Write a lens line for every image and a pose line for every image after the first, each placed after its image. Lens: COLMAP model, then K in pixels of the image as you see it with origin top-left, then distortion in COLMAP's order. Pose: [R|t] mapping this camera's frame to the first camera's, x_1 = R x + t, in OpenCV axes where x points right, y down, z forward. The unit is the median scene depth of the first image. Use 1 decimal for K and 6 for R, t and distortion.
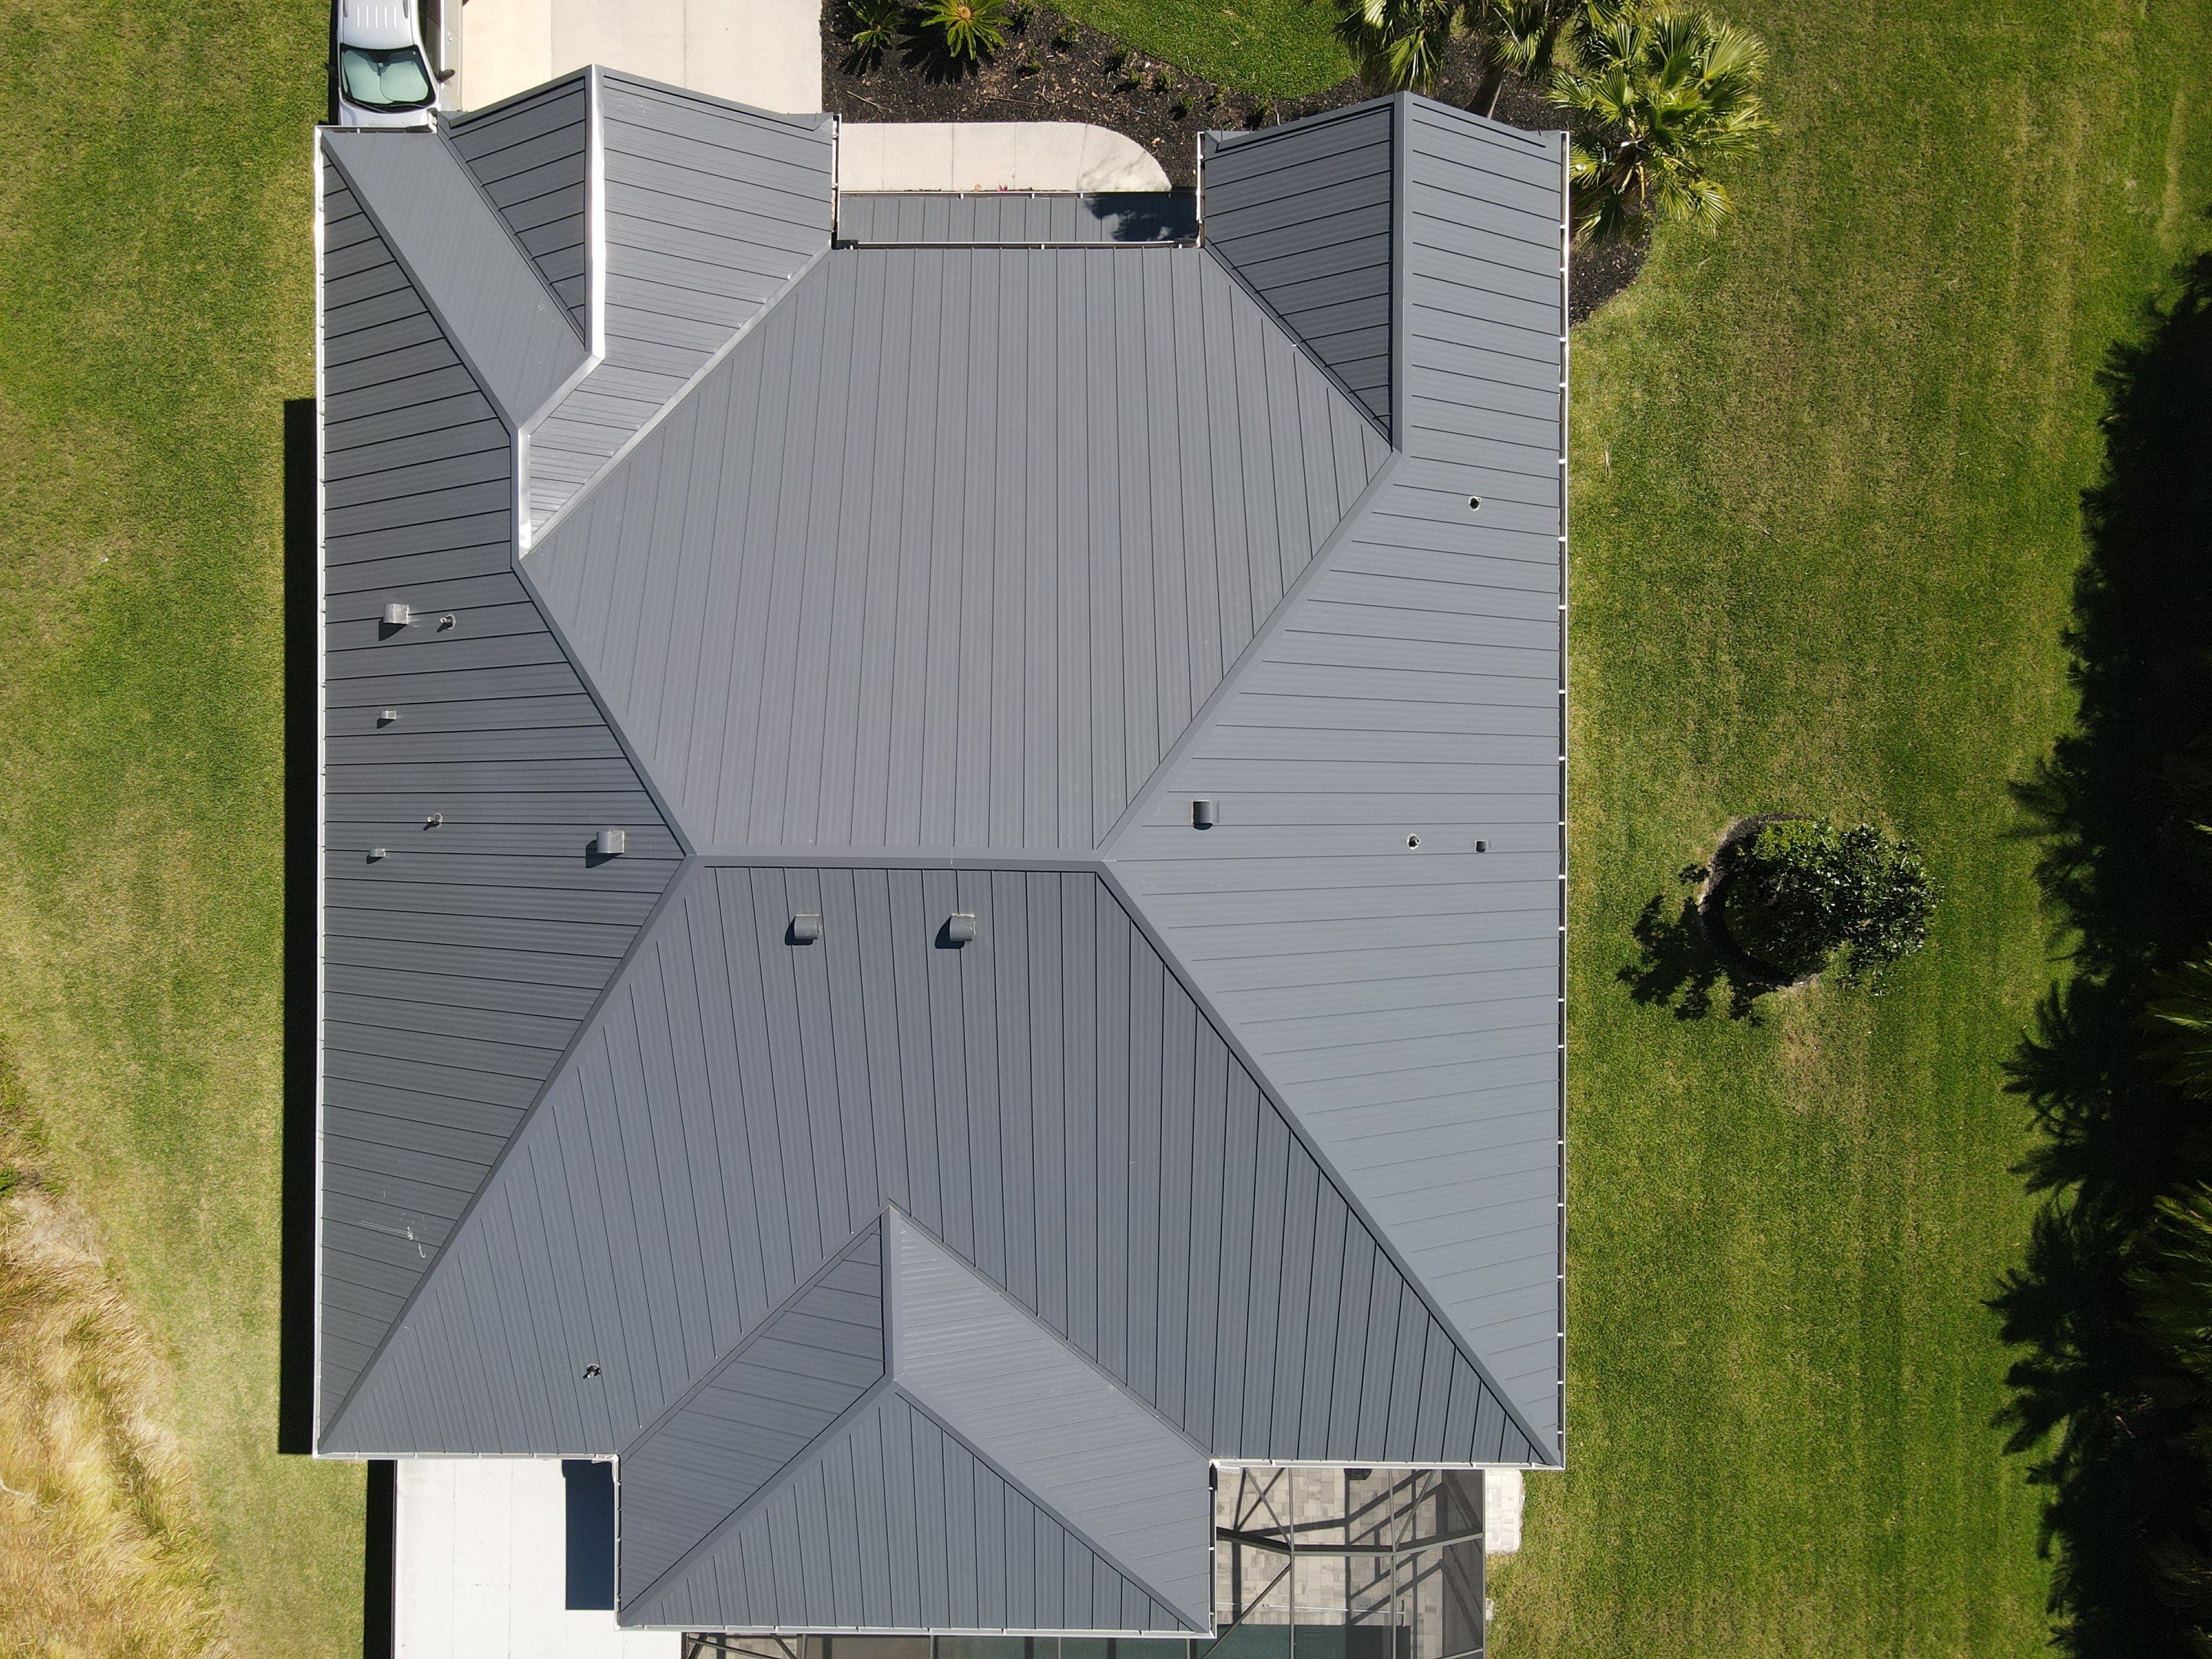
lens RADIAL K [[1717.4, 0, 1111.7], [0, 1717.4, 826.8], [0, 0, 1]] dist [-0.039678, 0.106716]
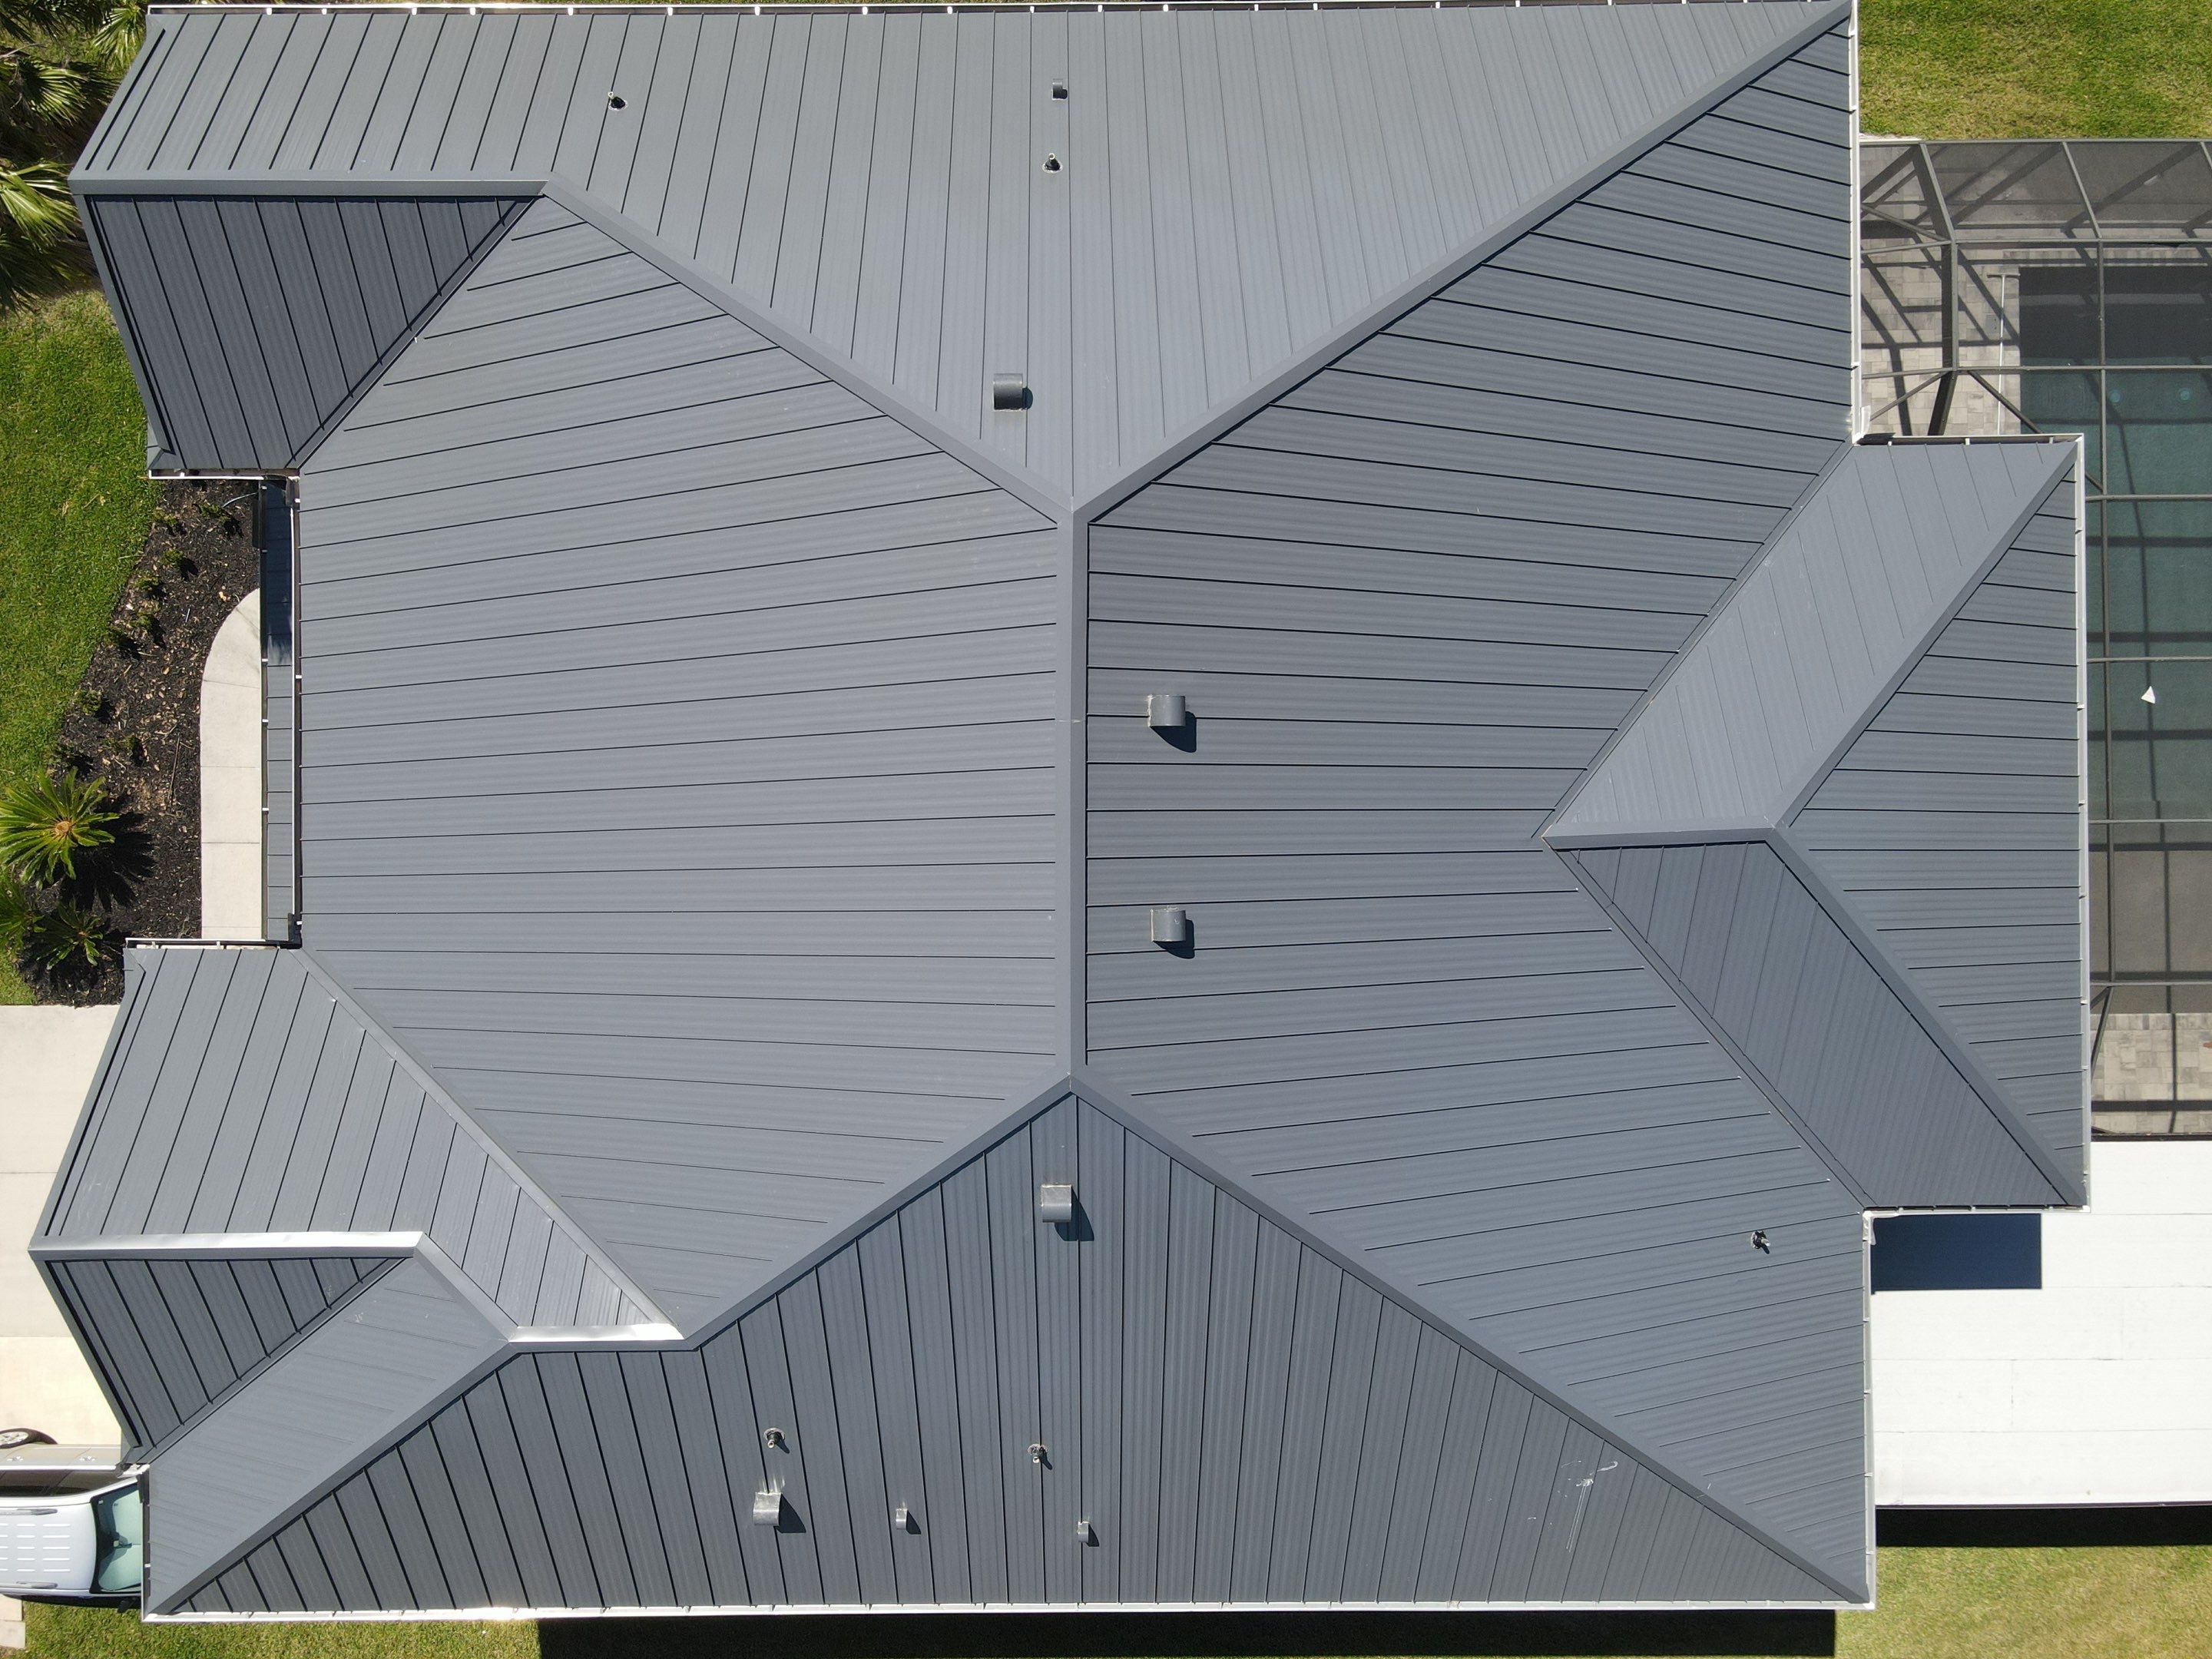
lens RADIAL K [[1601.8, 0, 1097.7], [0, 1601.8, 837.7], [0, 0, 1]] dist [0.005506, -0.000669]
pose [[-0.011234, -0.999562, 0.027387, -0.137427], [0.999929, -0.011338, -0.003667, 0.026587], [0.003976, 0.027344, 0.999618, 0.273274]]
